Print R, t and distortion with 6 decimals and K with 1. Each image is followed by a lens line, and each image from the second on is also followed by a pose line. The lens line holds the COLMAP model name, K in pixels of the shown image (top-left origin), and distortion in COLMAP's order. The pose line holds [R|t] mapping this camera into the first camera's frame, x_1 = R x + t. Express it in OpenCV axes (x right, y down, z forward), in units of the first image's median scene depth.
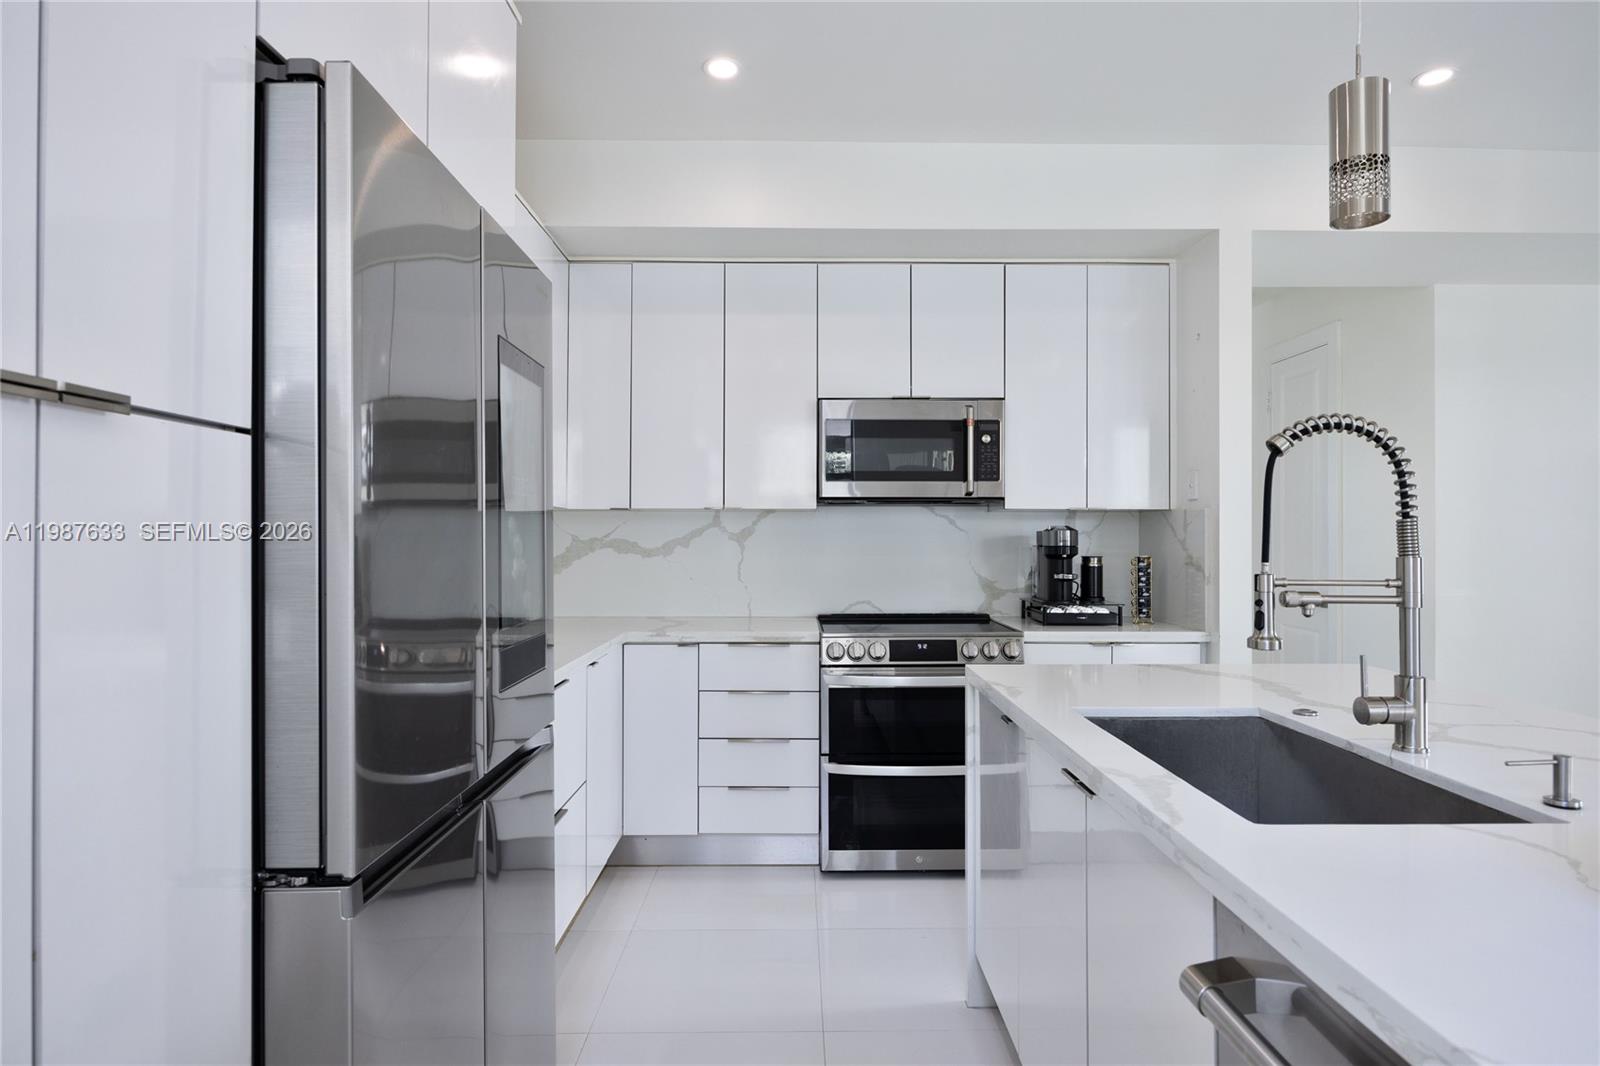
lens RADIAL K [[895.2, 0, 800.0], [0, 895.2, 533.0], [0, 0, 1]] dist [-0.002657, -0.000561]
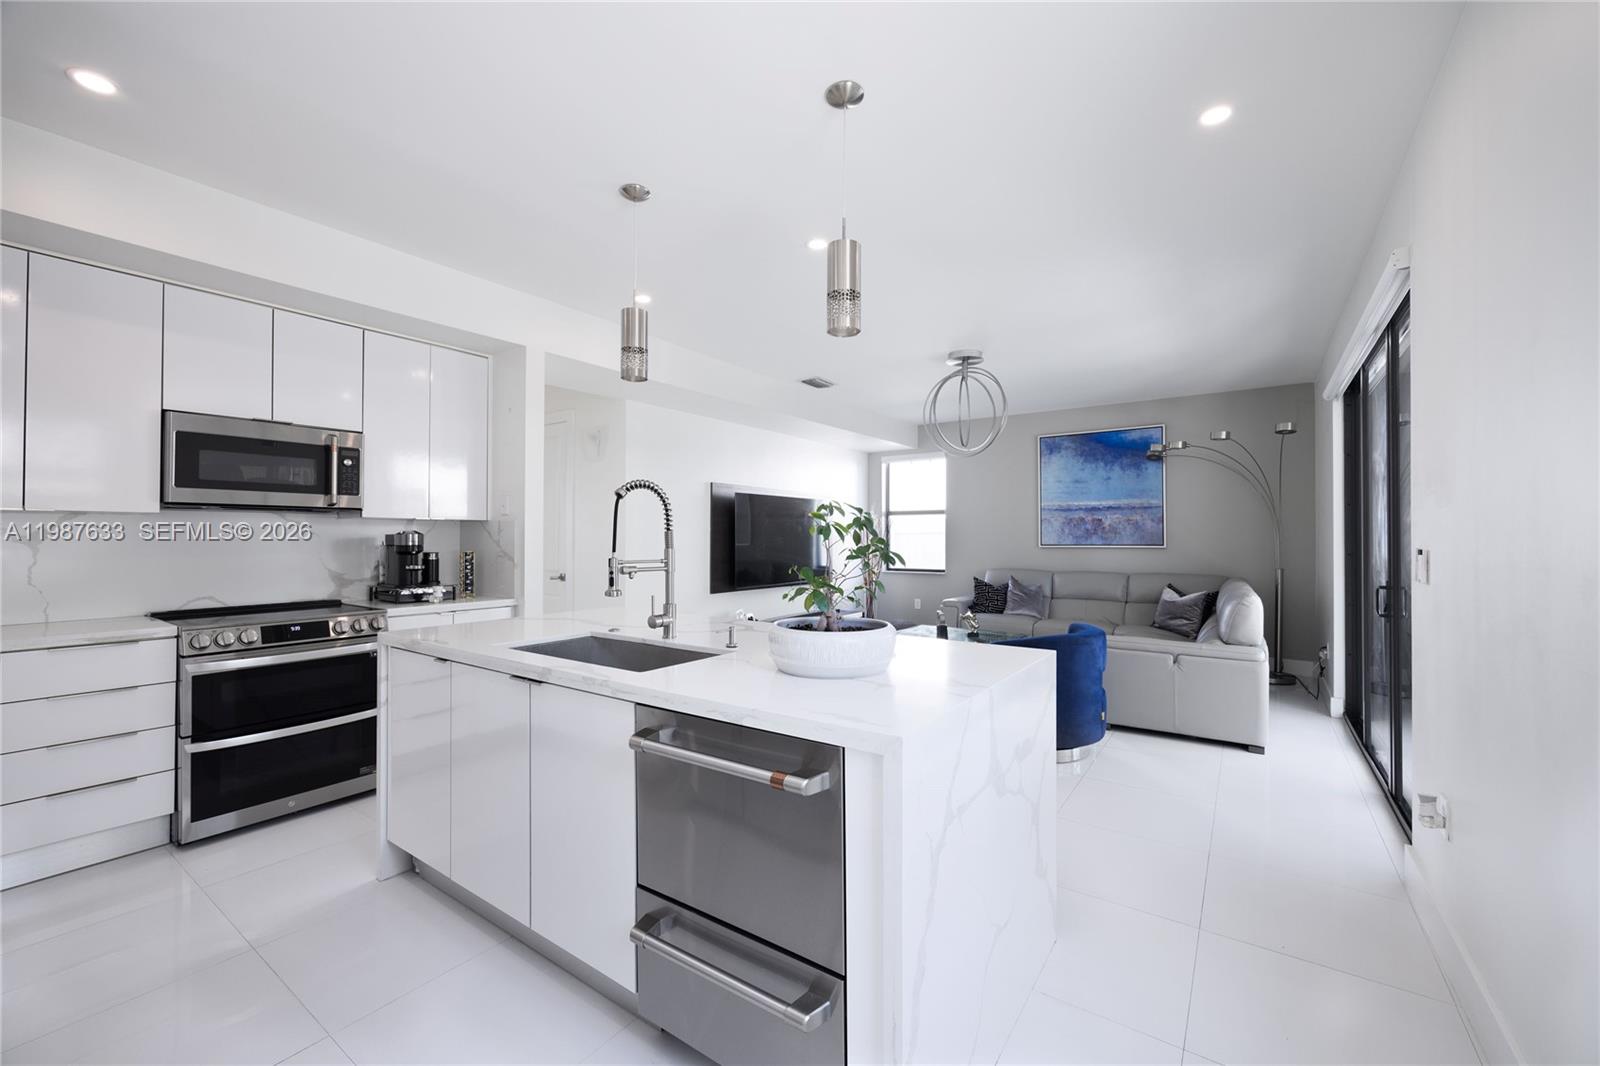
lens RADIAL K [[642.7, 0, 800.0], [0, 642.7, 533.0], [0, 0, 1]] dist [-0.001159, -0.000105]
pose [[0.588559, 0.006213, 0.808430, -0.156509], [-0.003703, 0.999981, -0.004989, -0.001616], [-0.808446, -0.000058, 0.588571, -0.067706]]
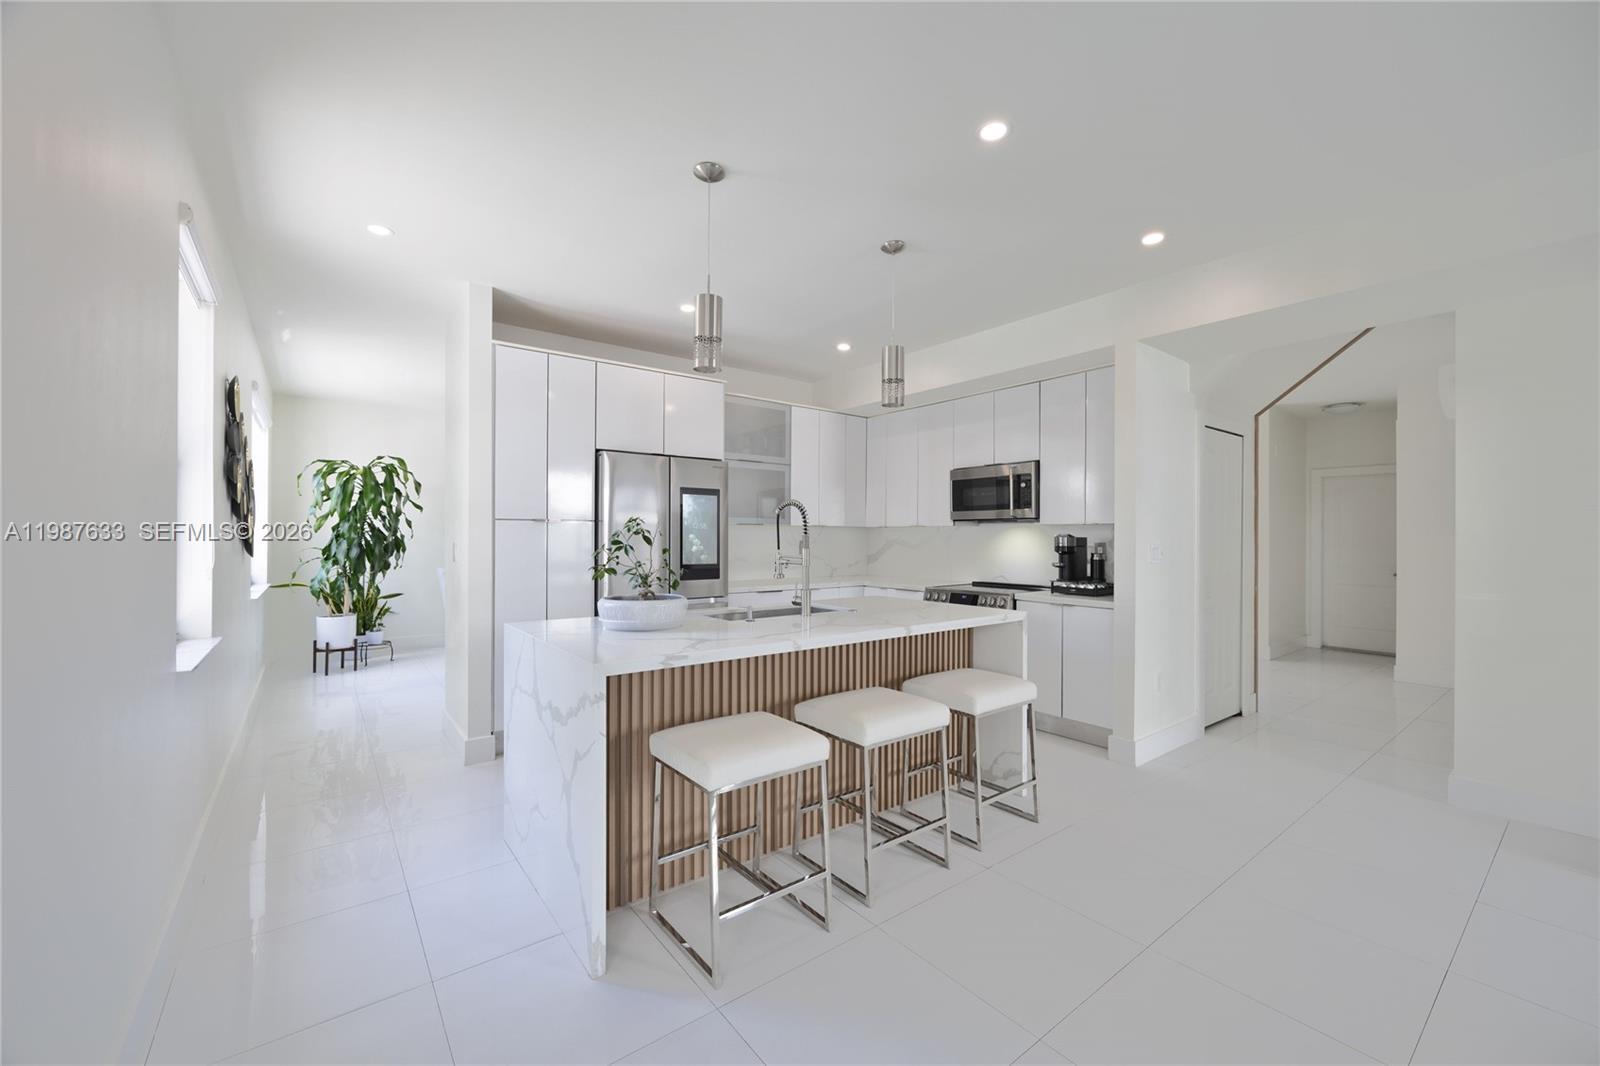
lens RADIAL K [[642.7, 0, 800.0], [0, 642.7, 533.0], [0, 0, 1]] dist [-0.001159, -0.000105]
pose [[0.607150, -0.003383, -0.794580, 0.963096], [0.003141, 0.999993, -0.001857, -0.009395], [0.794581, -0.001368, 0.607156, -0.124488]]
